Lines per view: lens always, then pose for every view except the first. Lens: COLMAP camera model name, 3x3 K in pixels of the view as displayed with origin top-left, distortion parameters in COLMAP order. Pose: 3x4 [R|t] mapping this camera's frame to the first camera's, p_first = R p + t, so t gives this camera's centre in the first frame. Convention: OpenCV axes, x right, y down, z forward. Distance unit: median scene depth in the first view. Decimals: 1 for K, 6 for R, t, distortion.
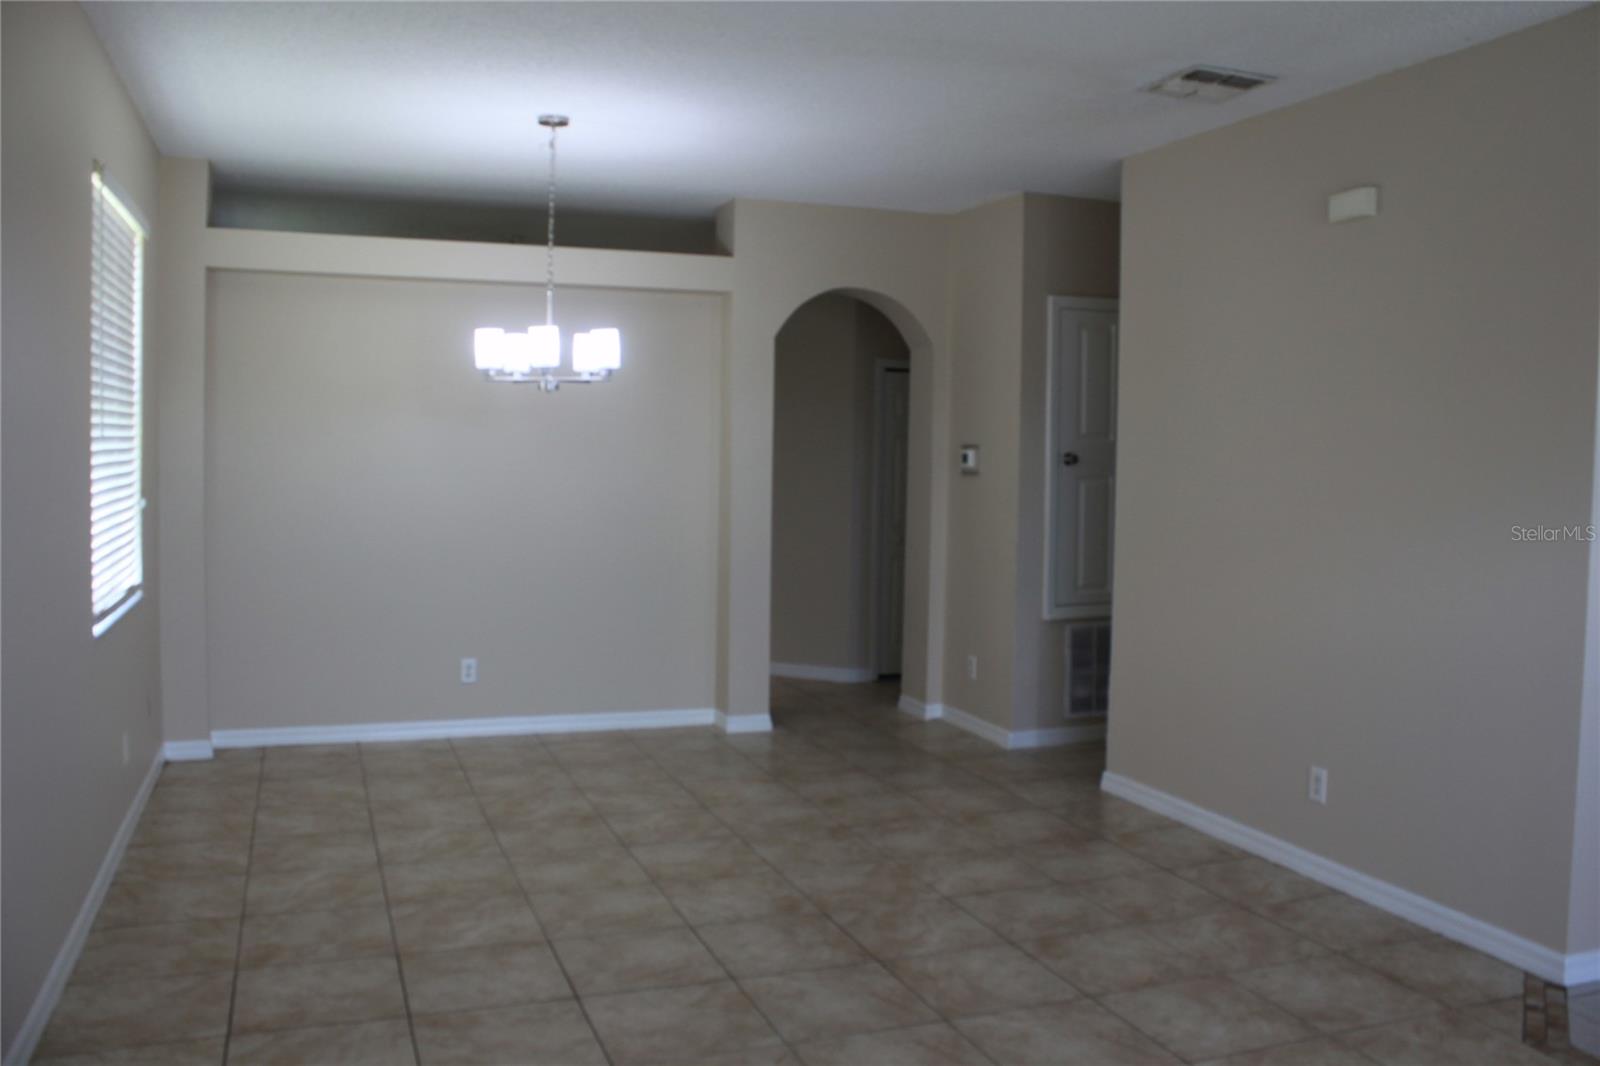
lens RADIAL K [[1336.9, 0, 806.4], [0, 1336.9, 524.2], [0, 0, 1]] dist [-0.161576, 0.147190]
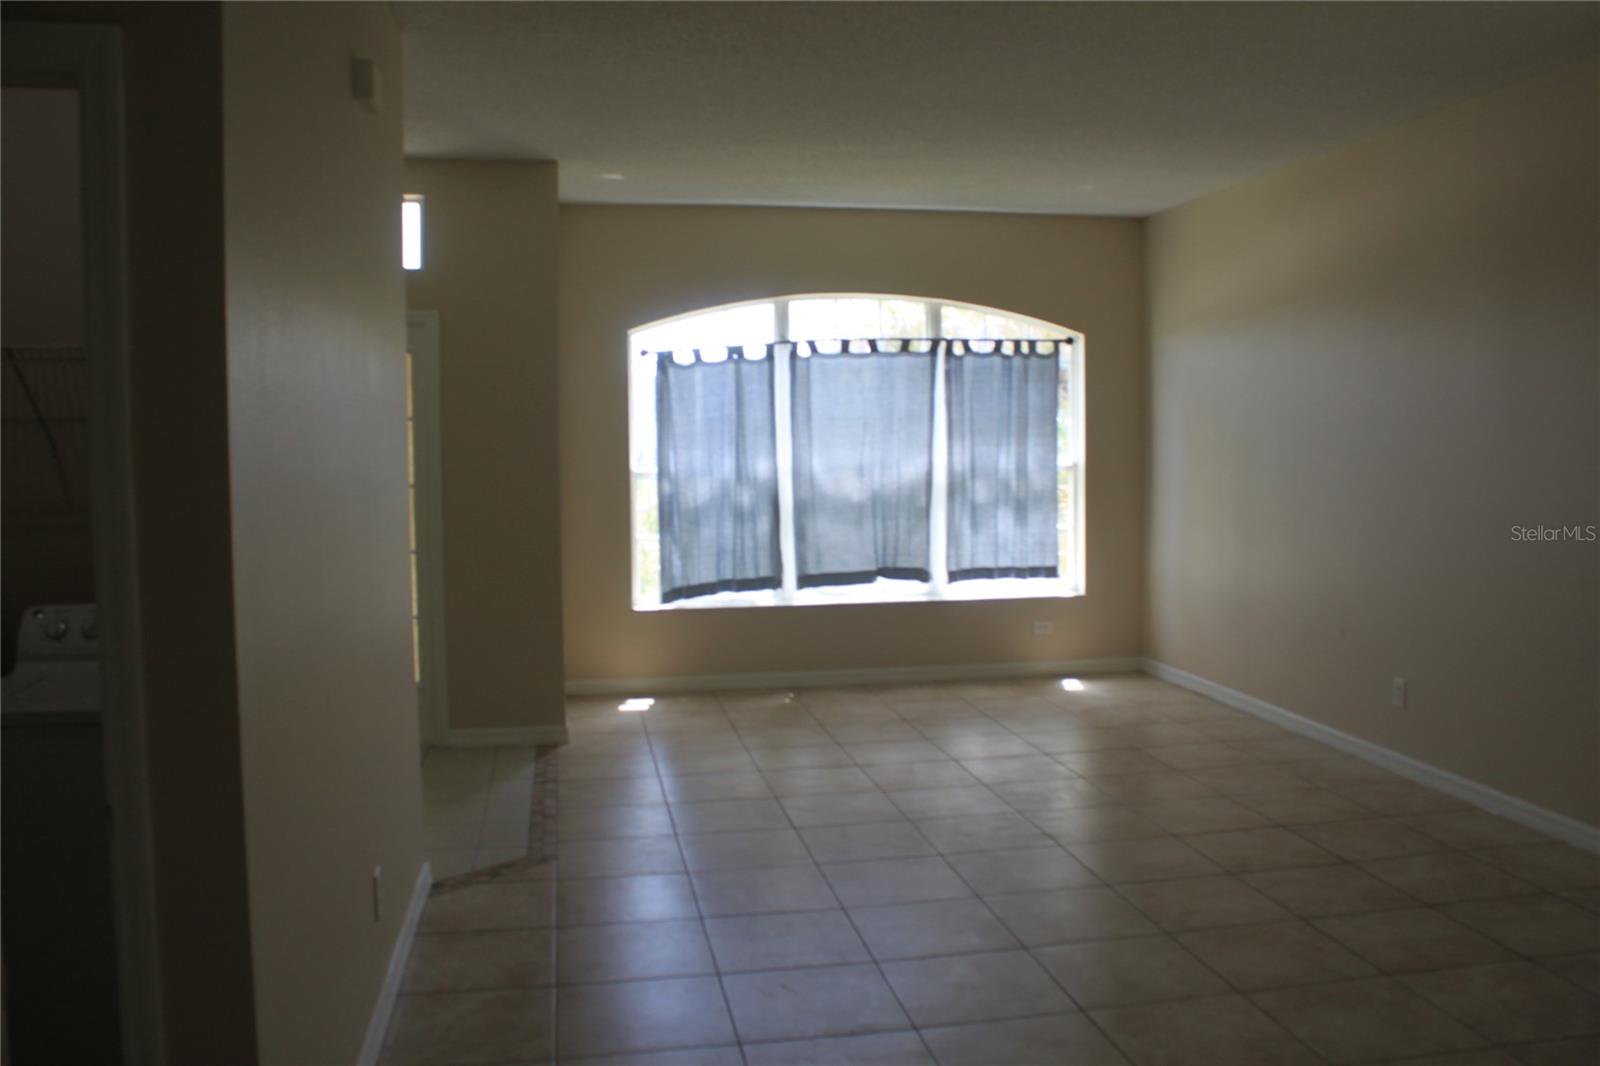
lens RADIAL K [[1336.9, 0, 806.4], [0, 1336.9, 524.2], [0, 0, 1]] dist [-0.161576, 0.147190]
pose [[-0.983411, -0.019080, 0.180385, 0.037785], [0.003610, 0.992197, 0.124629, -0.088837], [-0.181356, 0.123213, -0.975668, 1.650820]]
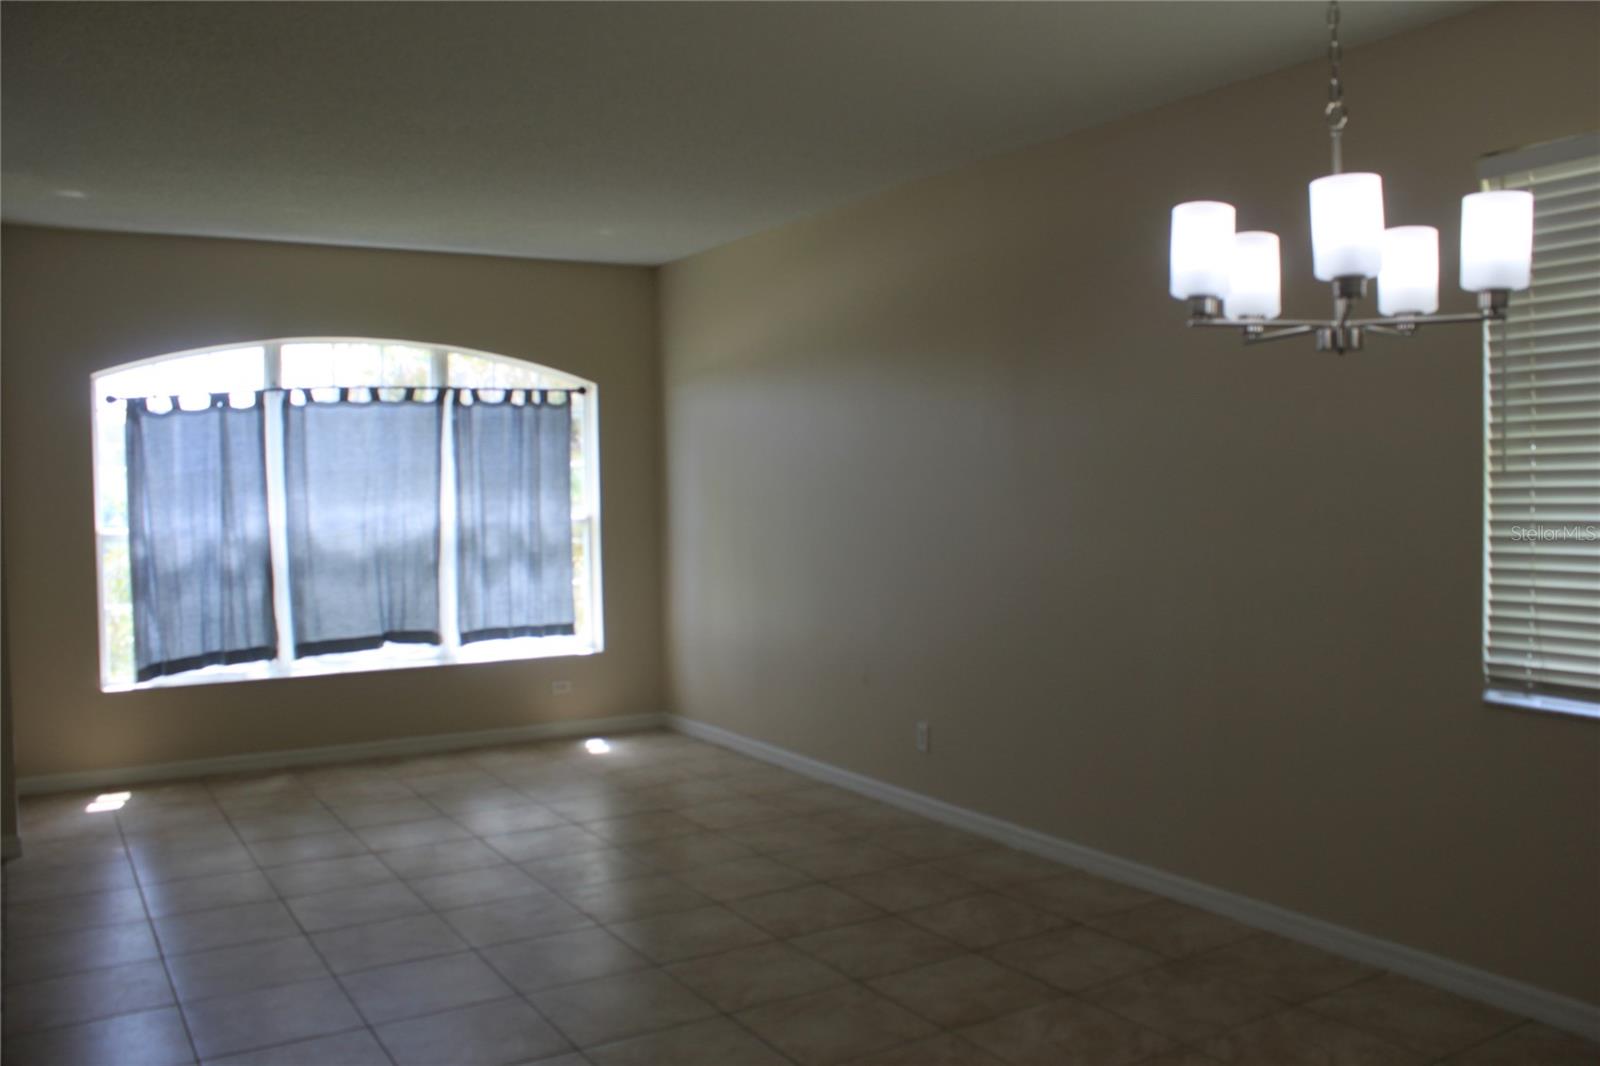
lens RADIAL K [[1336.9, 0, 806.4], [0, 1336.9, 524.2], [0, 0, 1]] dist [-0.161576, 0.147190]
pose [[-0.981961, 0.003964, -0.189040, 0.057594], [-0.012650, 0.996163, 0.086598, -0.090491], [0.188658, 0.087427, -0.978144, 1.587988]]
